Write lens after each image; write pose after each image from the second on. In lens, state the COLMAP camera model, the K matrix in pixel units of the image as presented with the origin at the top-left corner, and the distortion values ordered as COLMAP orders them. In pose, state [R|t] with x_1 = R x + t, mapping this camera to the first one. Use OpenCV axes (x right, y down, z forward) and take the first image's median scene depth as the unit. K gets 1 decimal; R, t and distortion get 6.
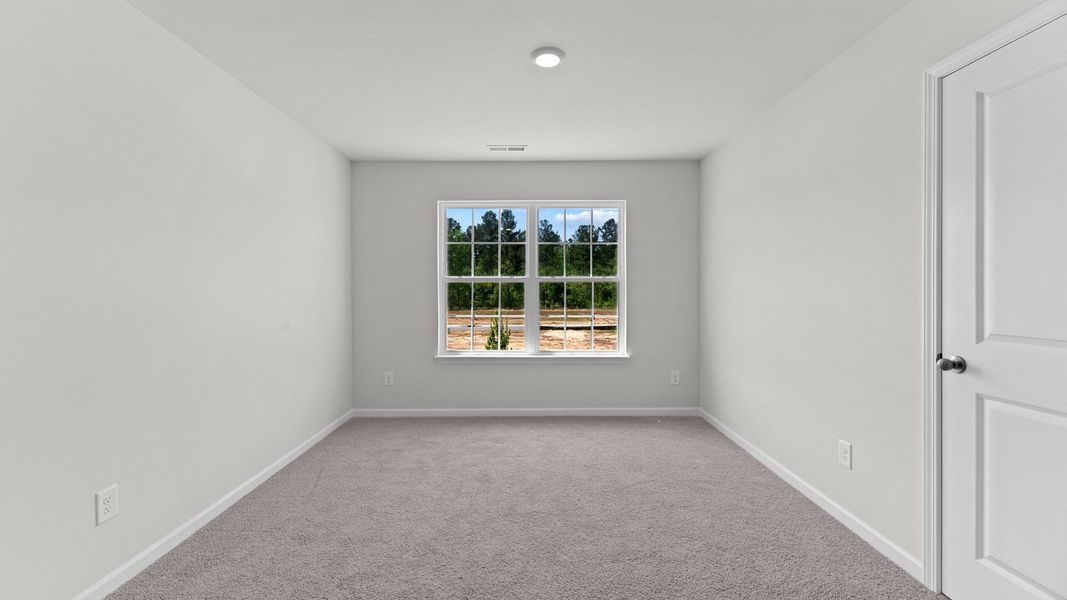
lens RADIAL K [[427.9, 0, 528.6], [0, 427.9, 299.6], [0, 0, 1]] dist [-0.002994, -0.002430]
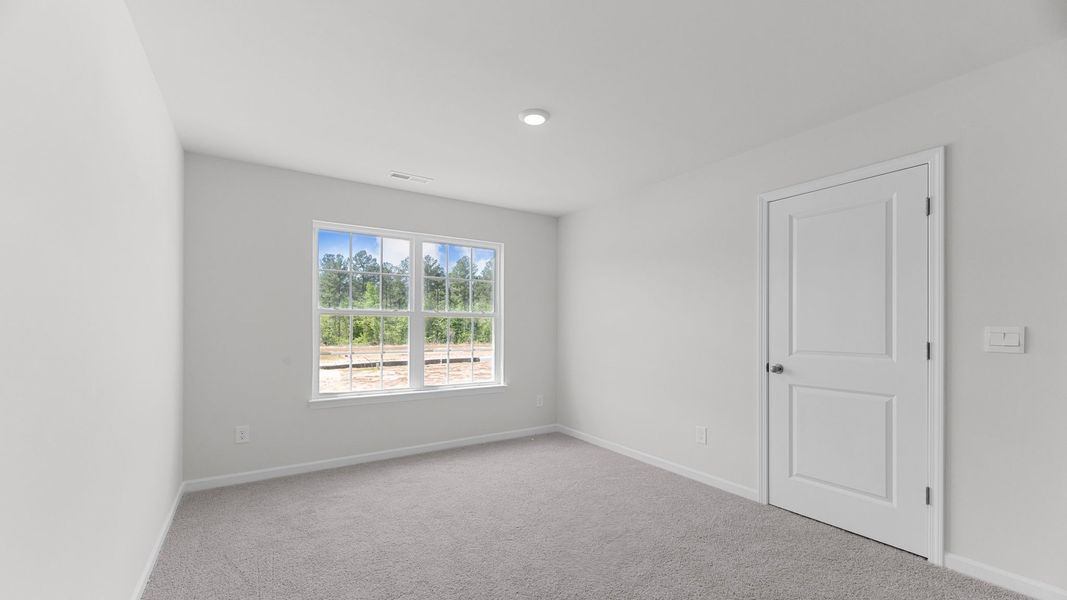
lens RADIAL K [[427.9, 0, 531.3], [0, 427.9, 333.3], [0, 0, 1]] dist [-0.002994, -0.002430]
pose [[0.833876, -0.002936, 0.551944, -0.327232], [0.005475, 0.999981, -0.002952, 0.002731], [-0.551925, 0.005484, 0.833876, 0.040988]]
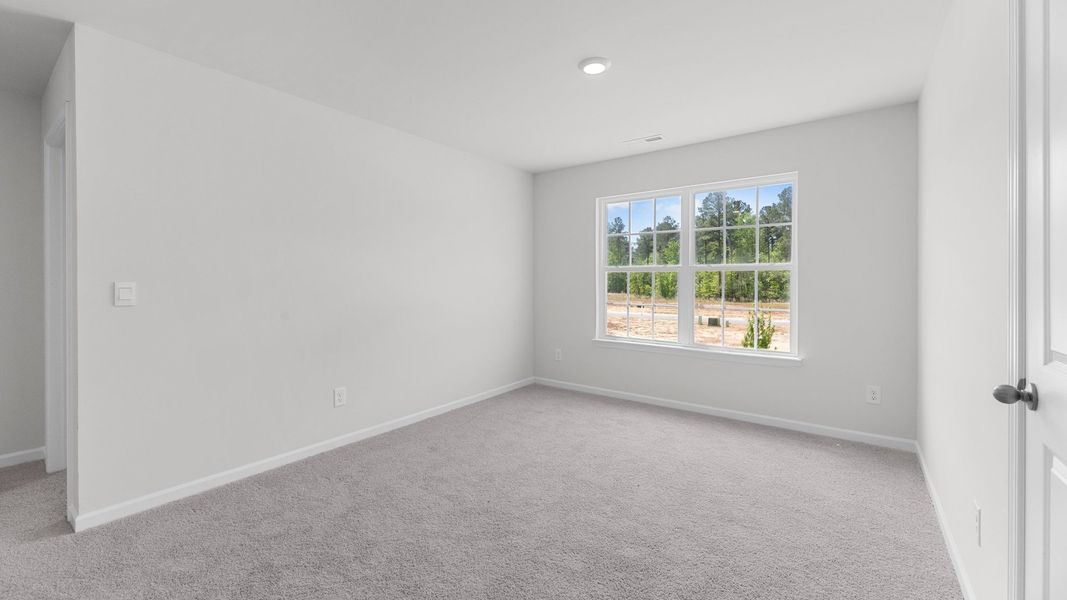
lens RADIAL K [[427.9, 0, 522.8], [0, 427.9, 290.2], [0, 0, 1]] dist [-0.002994, -0.002430]
pose [[0.792922, 0.018466, -0.609043, 0.317351], [-0.016971, 0.999822, 0.008220, 0.000359], [0.609086, 0.003818, 0.793095, 0.014633]]
